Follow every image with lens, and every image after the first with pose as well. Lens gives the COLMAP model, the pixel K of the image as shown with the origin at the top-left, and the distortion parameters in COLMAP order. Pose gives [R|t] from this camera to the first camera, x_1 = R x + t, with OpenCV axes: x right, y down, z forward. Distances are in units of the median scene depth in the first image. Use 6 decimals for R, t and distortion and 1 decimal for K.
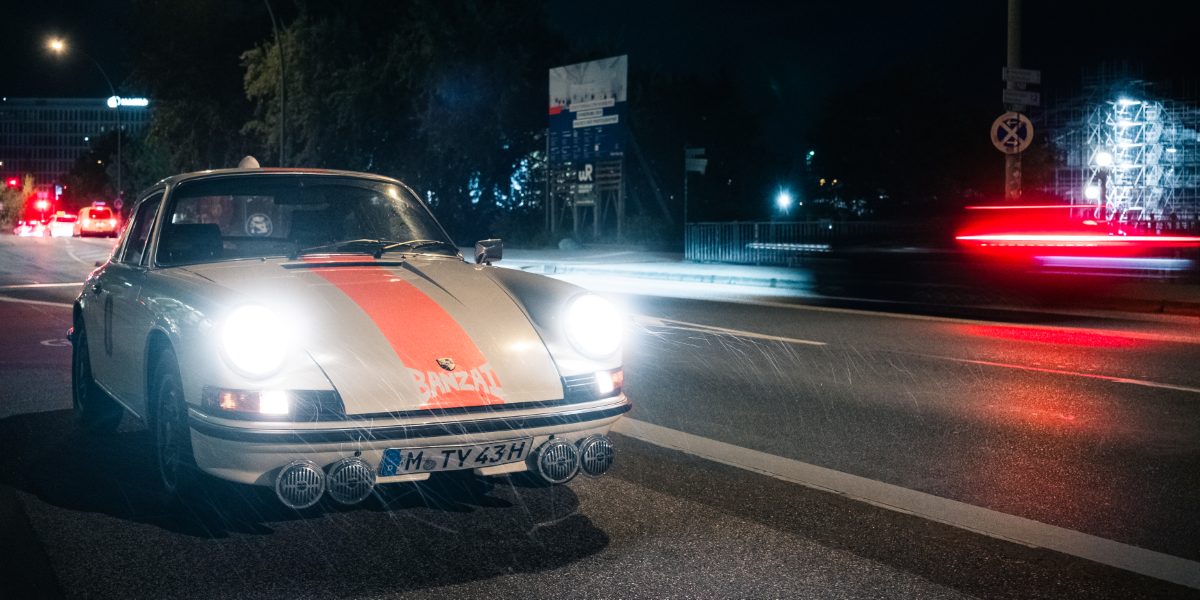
lens RADIAL K [[1277.3, 0, 598.8], [0, 1277.3, 195.6], [0, 0, 1]] dist [-0.014600, 0.006438]
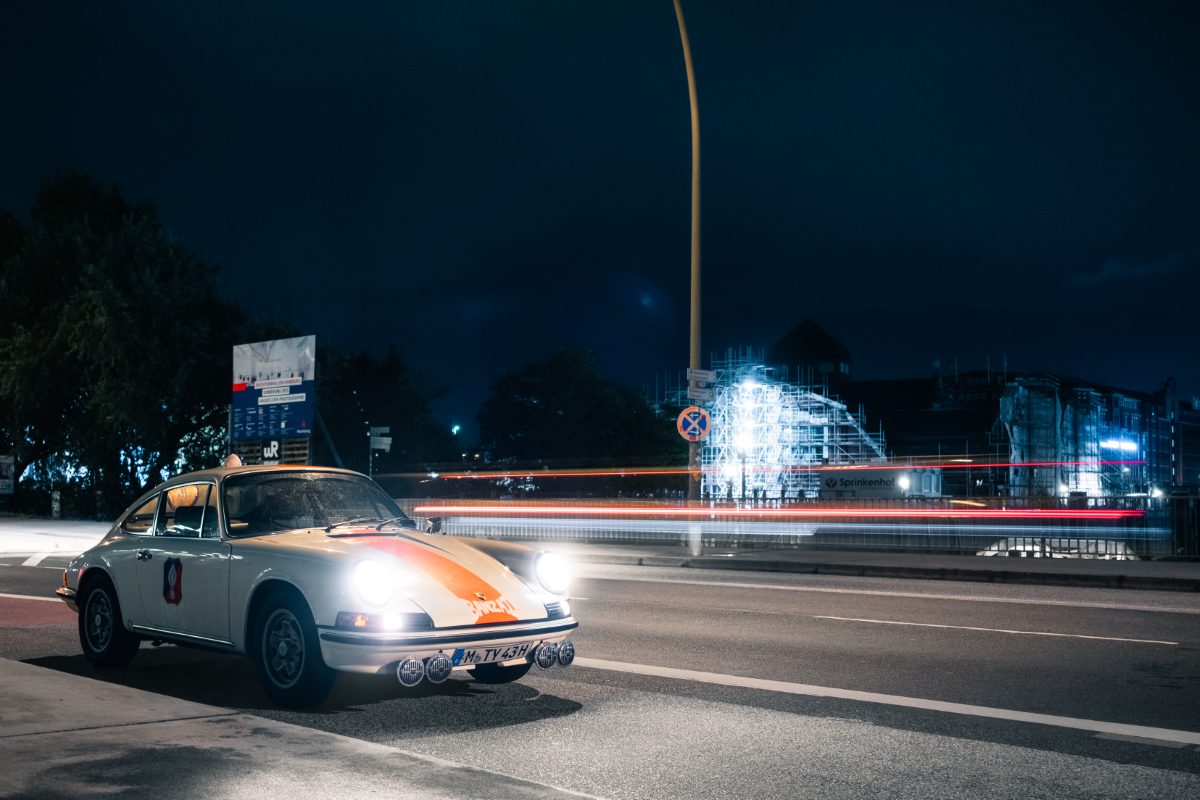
lens RADIAL K [[1333.1, 0, 600.0], [0, 1333.1, 400.0], [0, 0, 1]] dist [-0.005776, -0.000367]
pose [[0.957953, 0.020406, 0.286199, -0.063743], [-0.005763, 0.998635, -0.051913, -0.003689], [-0.286868, 0.048081, 0.956763, -0.088931]]
